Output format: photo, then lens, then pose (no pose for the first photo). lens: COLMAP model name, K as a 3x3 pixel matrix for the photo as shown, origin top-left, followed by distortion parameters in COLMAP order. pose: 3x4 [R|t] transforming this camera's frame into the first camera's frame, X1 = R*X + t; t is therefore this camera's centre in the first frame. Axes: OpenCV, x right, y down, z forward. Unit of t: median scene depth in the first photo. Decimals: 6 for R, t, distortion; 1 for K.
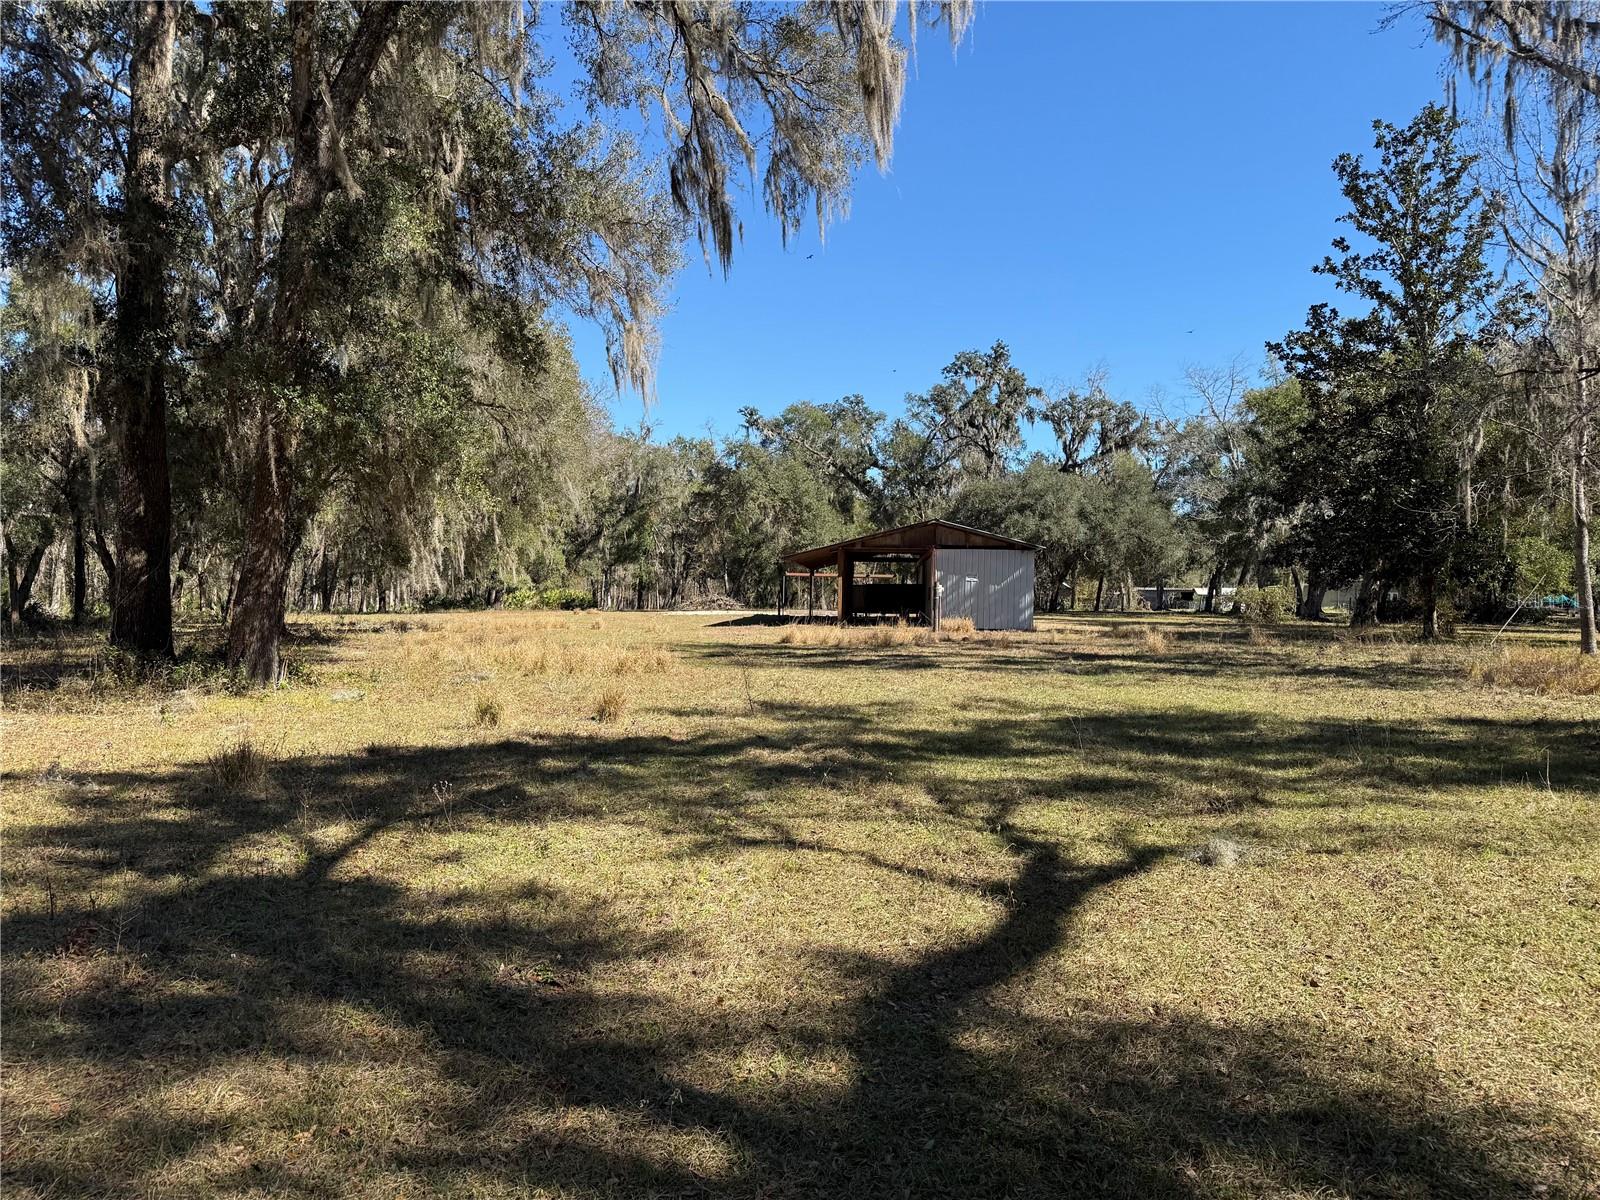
lens RADIAL K [[1048.3, 0, 809.4], [0, 1048.3, 590.0], [0, 0, 1]] dist [0.040958, -0.025490]
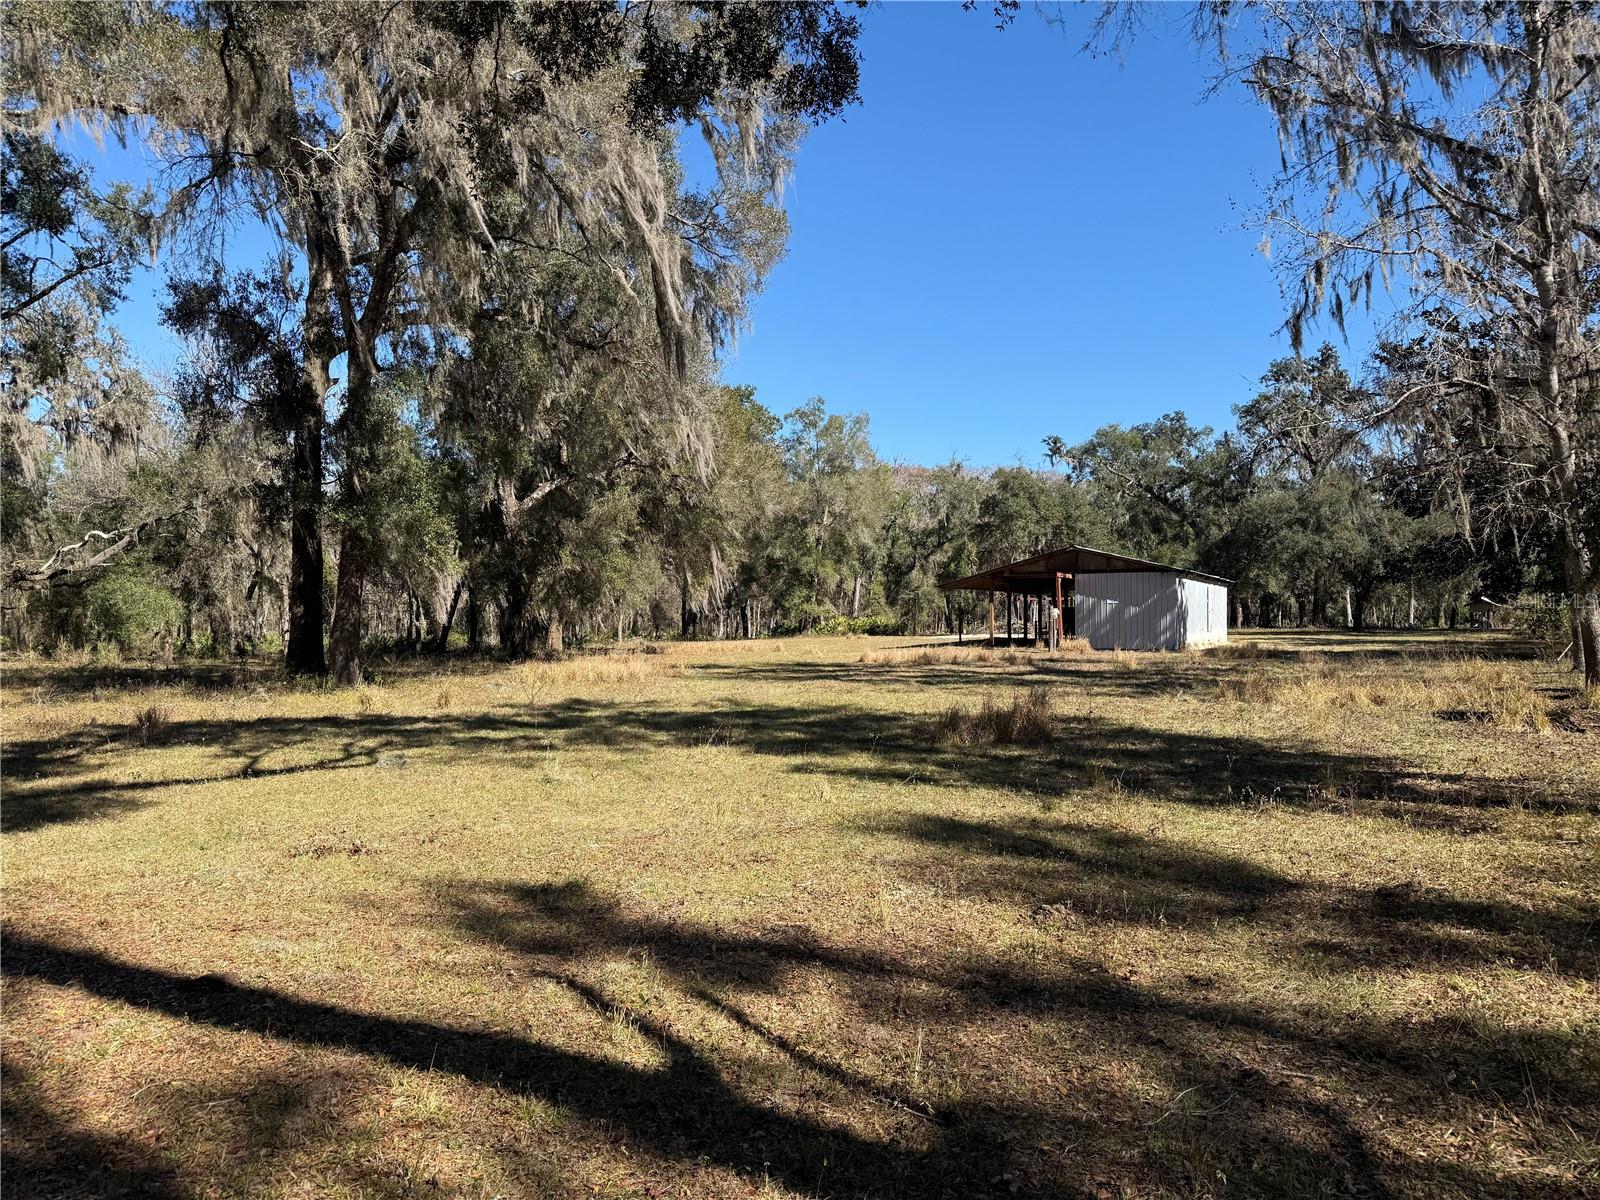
lens RADIAL K [[1048.3, 0, 809.4], [0, 1048.3, 590.0], [0, 0, 1]] dist [0.040958, -0.025490]
pose [[0.918442, -0.030717, -0.394362, 0.148058], [0.021992, 0.999404, -0.026625, -0.000907], [0.394944, 0.015781, 0.918569, -0.048189]]
